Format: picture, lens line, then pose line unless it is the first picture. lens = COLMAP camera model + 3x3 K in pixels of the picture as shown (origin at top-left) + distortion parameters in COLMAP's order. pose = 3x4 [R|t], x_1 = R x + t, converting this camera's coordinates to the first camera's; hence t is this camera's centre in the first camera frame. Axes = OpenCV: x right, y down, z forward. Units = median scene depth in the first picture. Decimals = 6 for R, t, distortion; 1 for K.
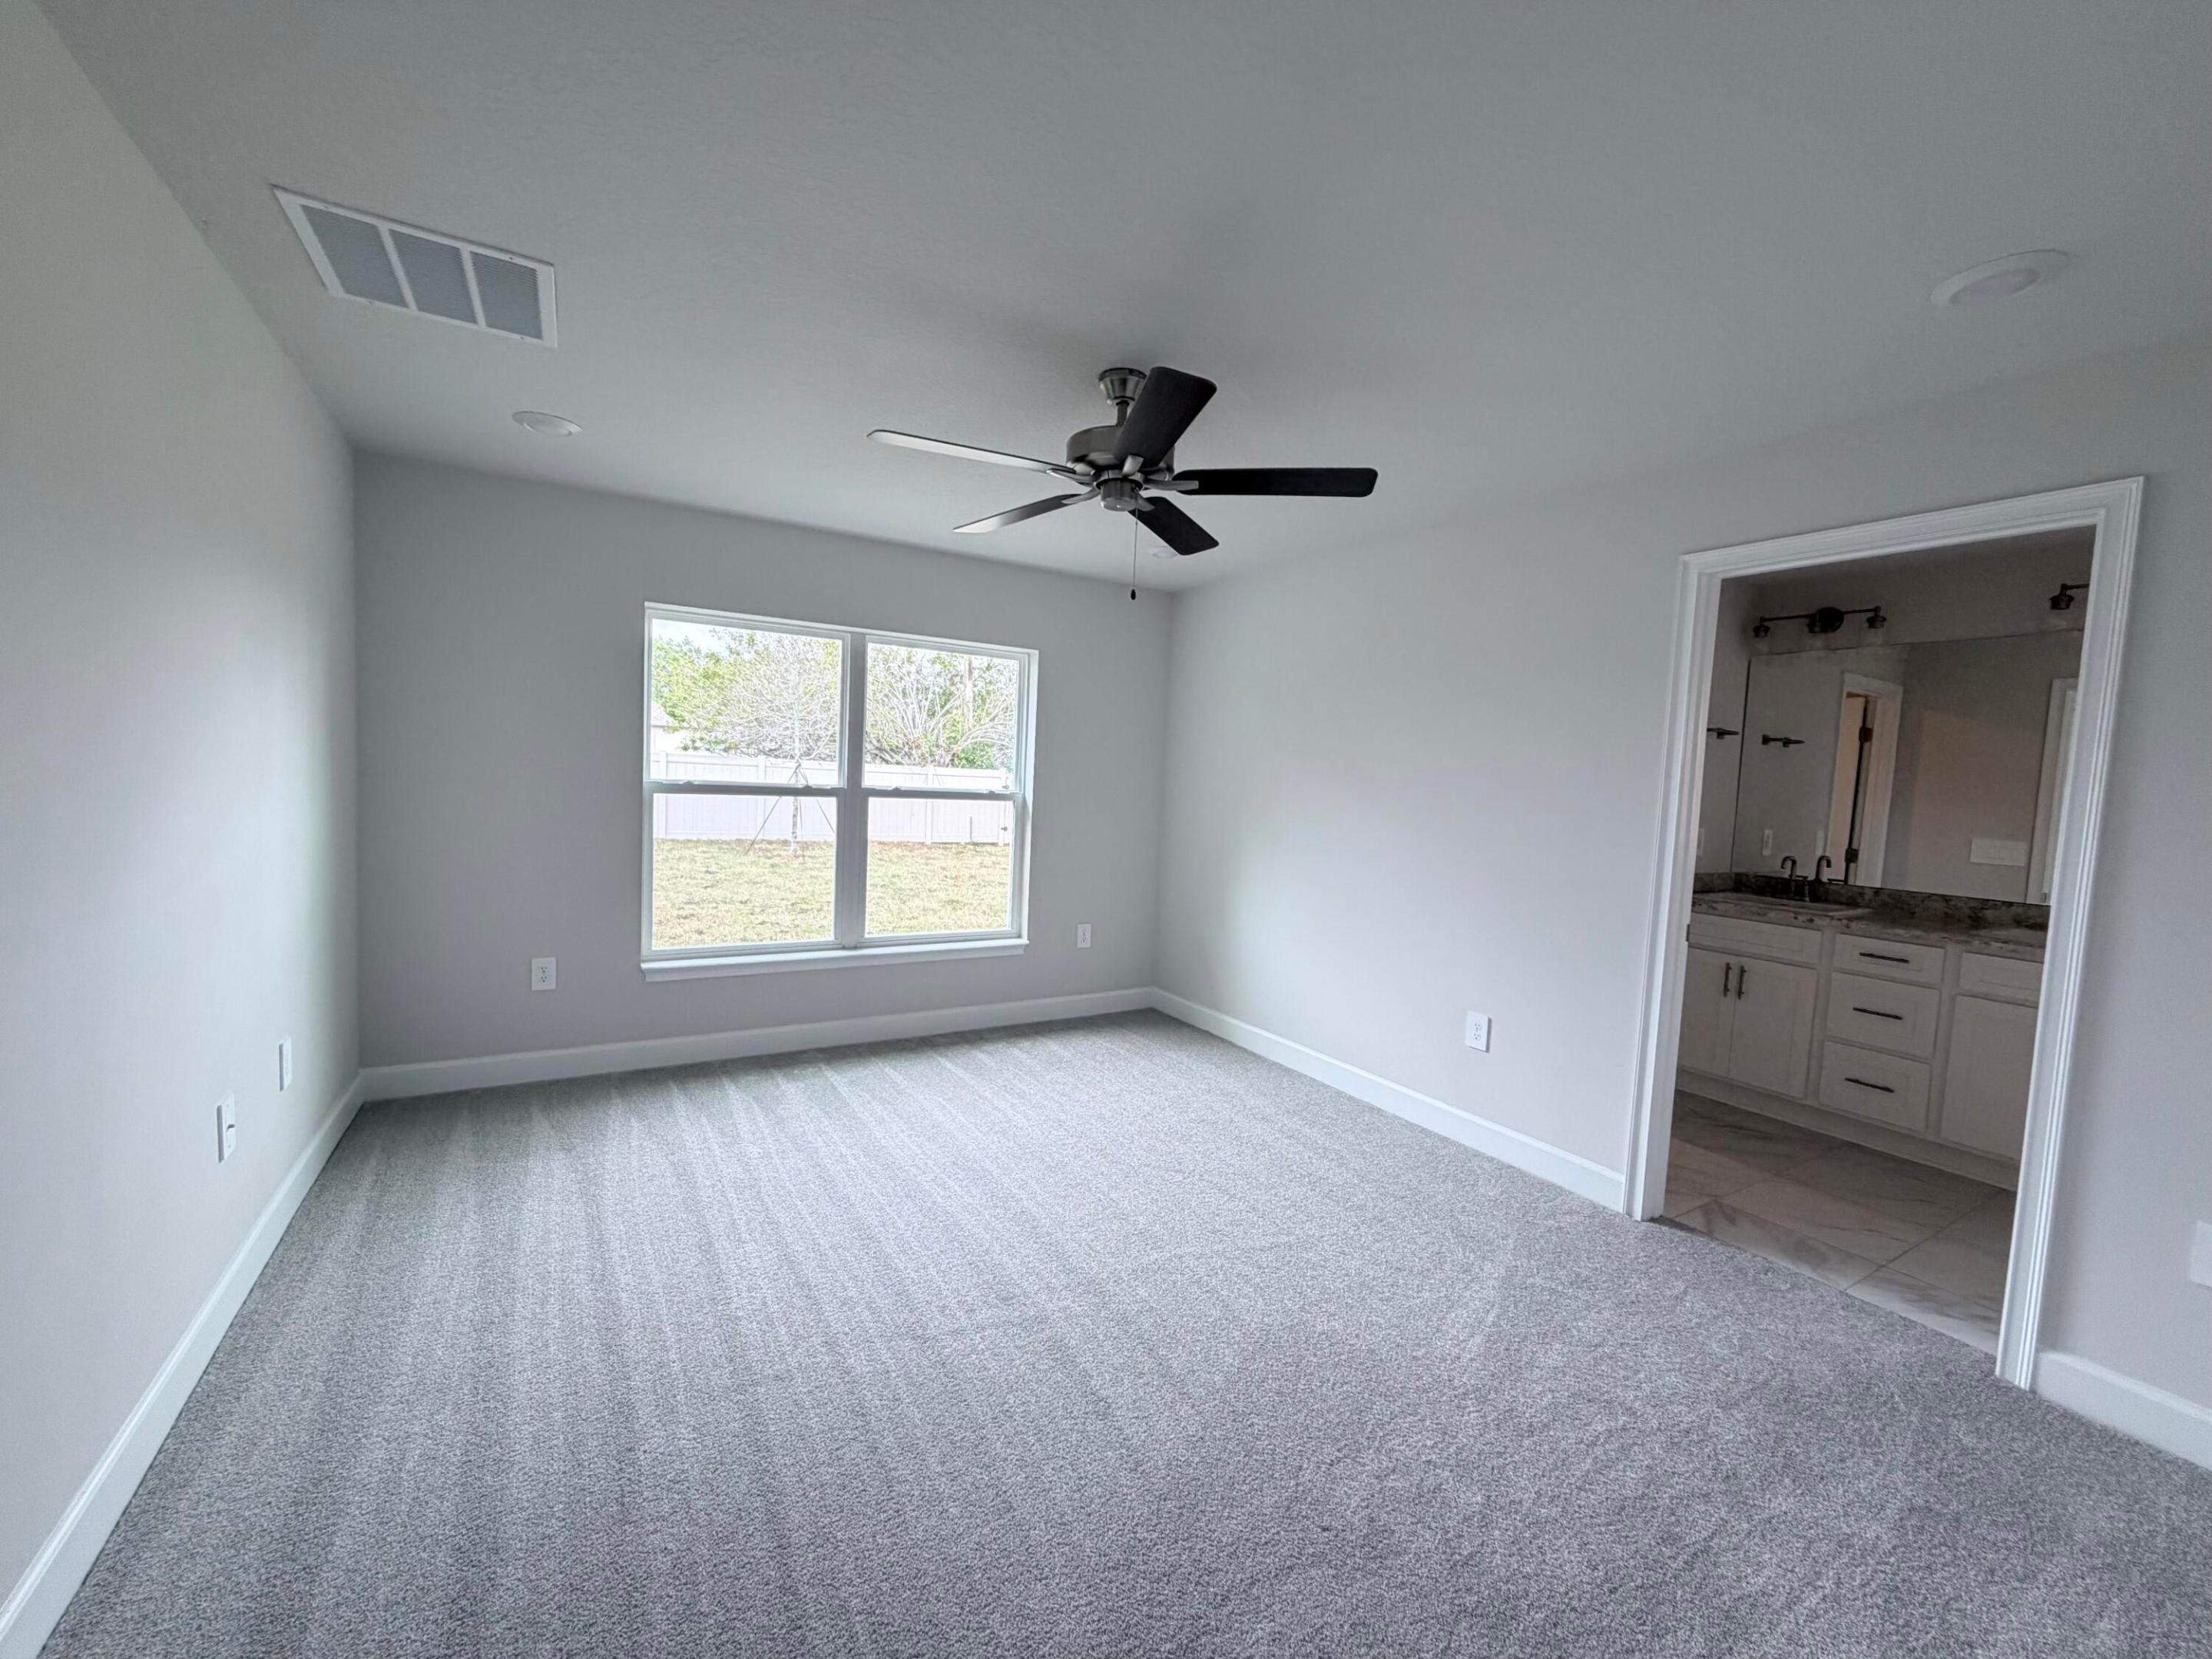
lens RADIAL K [[878.8, 0, 1106.0], [0, 878.8, 829.5], [0, 0, 1]] dist [0.000514, -0.000290]
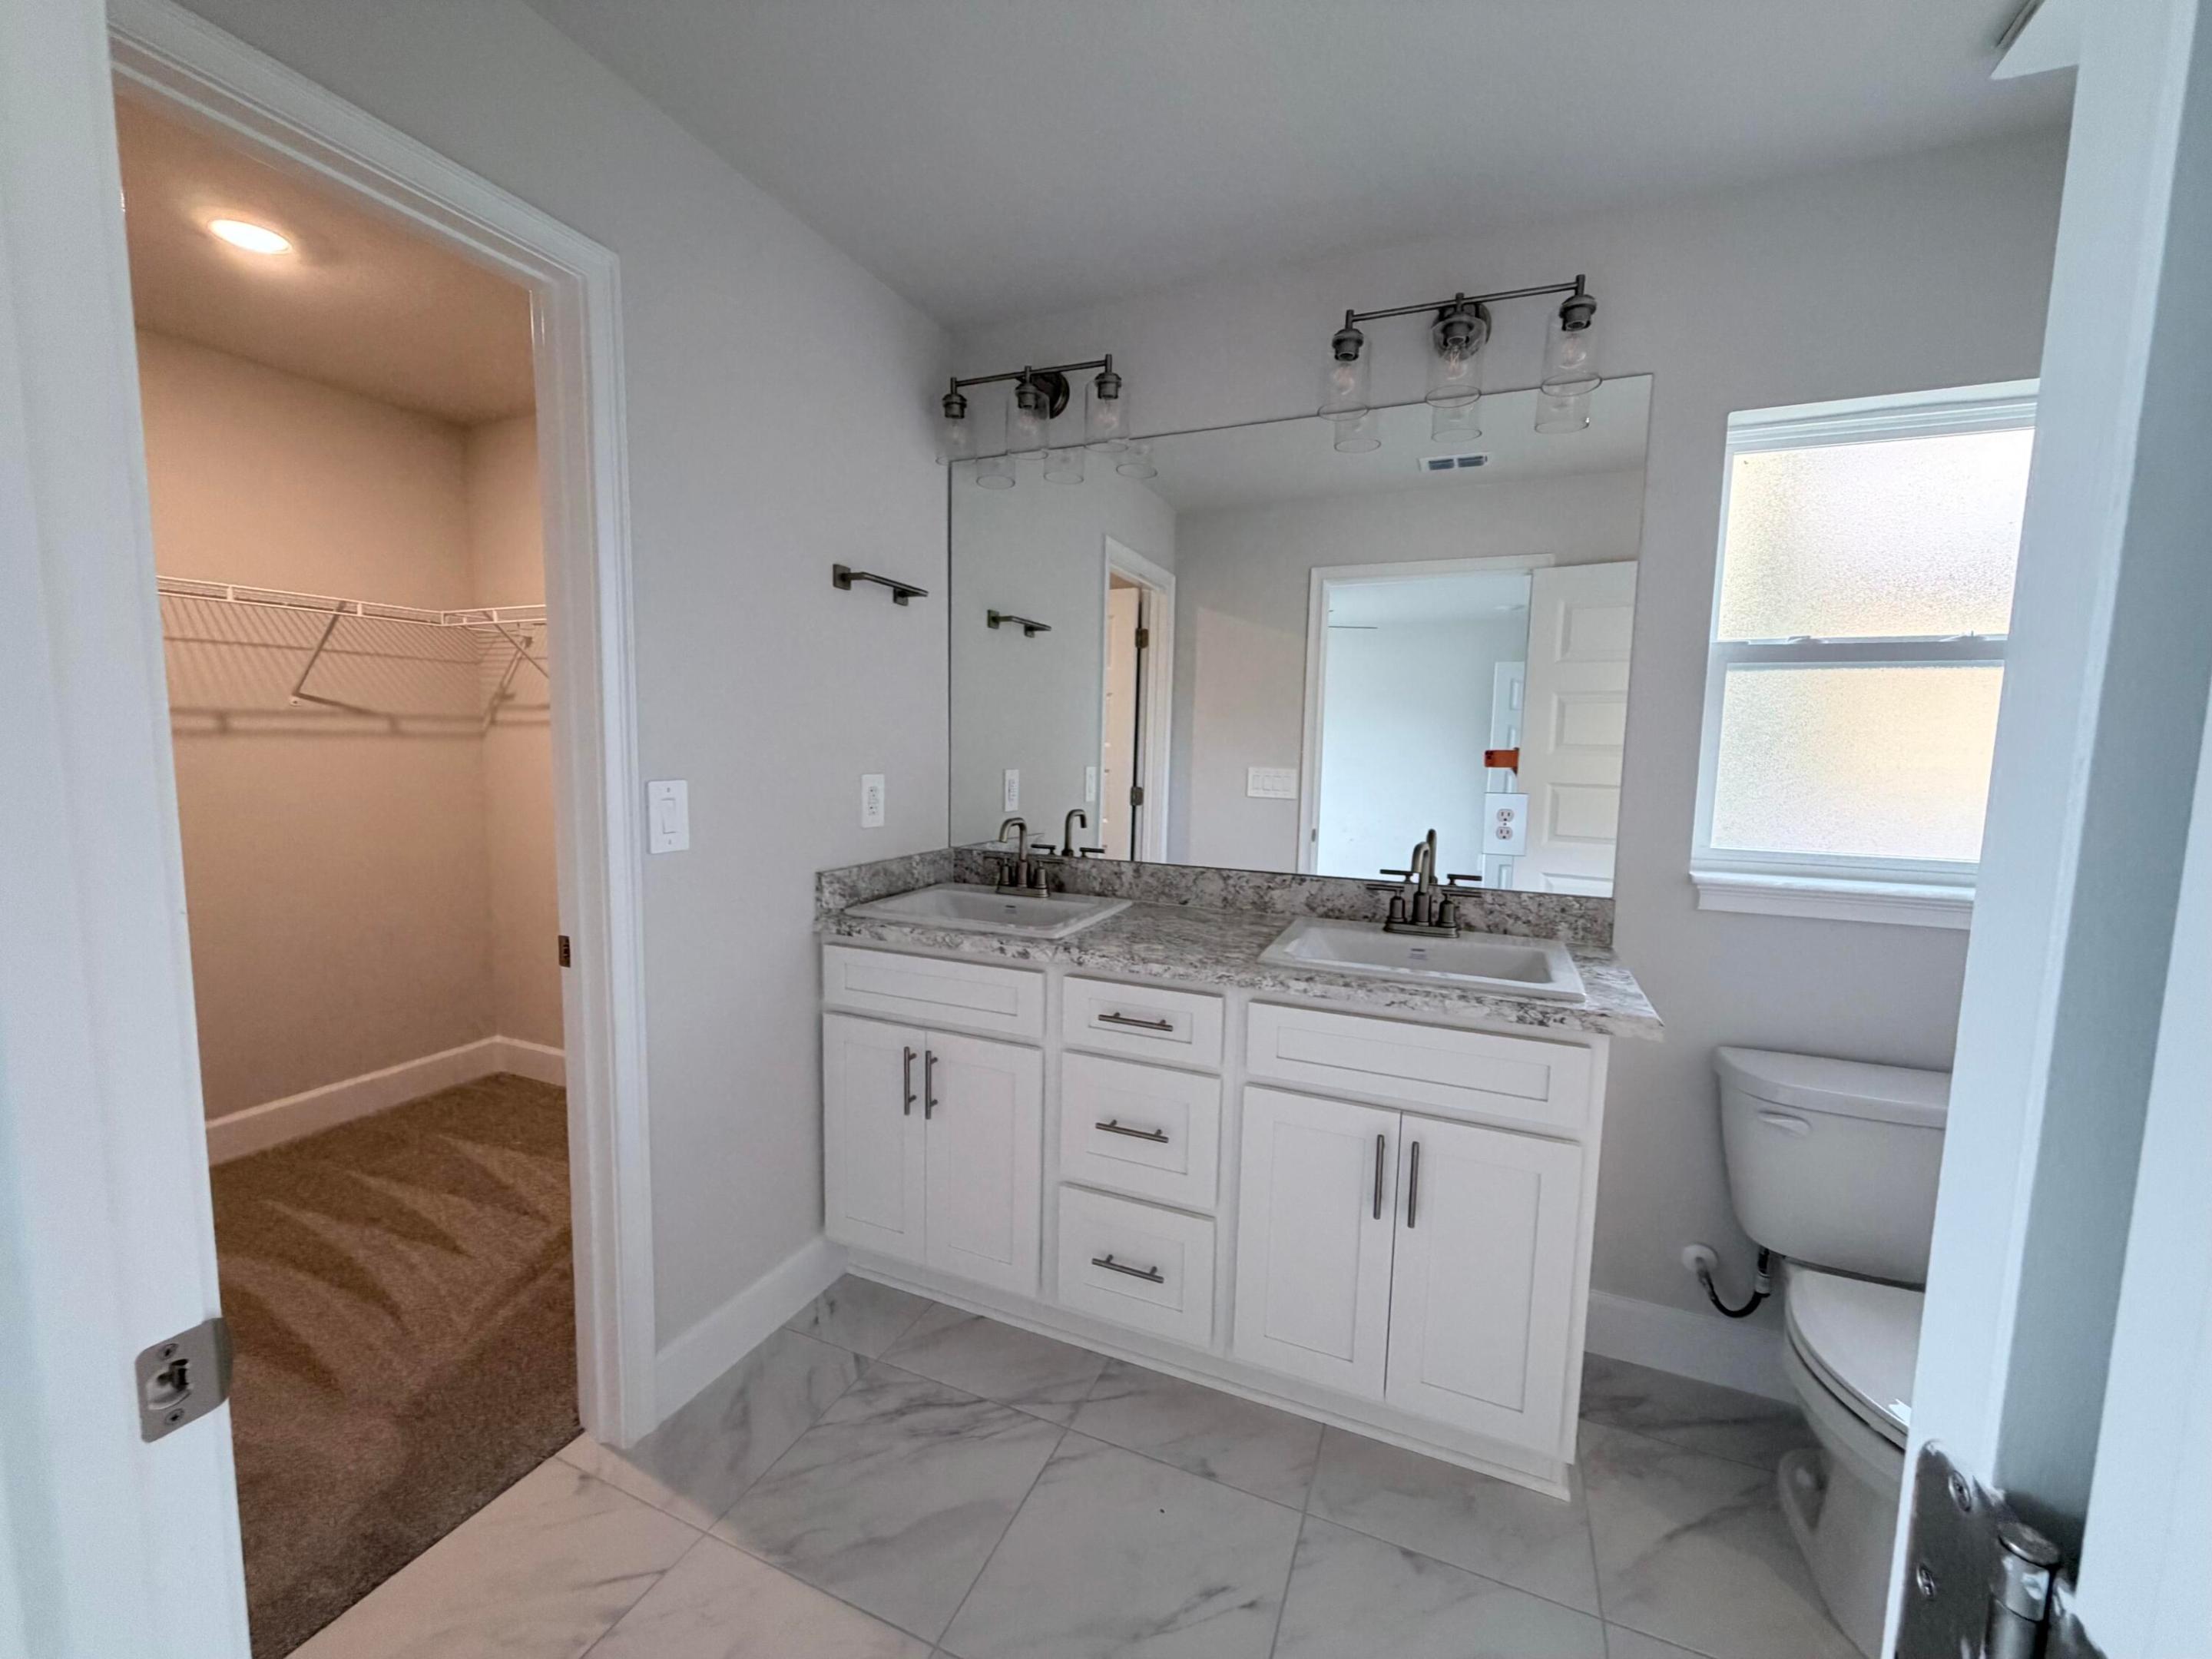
lens RADIAL K [[878.8, 0, 1106.0], [0, 878.8, 829.5], [0, 0, 1]] dist [0.000514, -0.000290]
pose [[0.811898, -0.088609, 0.577036, 0.480190], [0.056166, 0.995685, 0.073870, 0.000323], [-0.581092, -0.027565, 0.813371, 0.491501]]
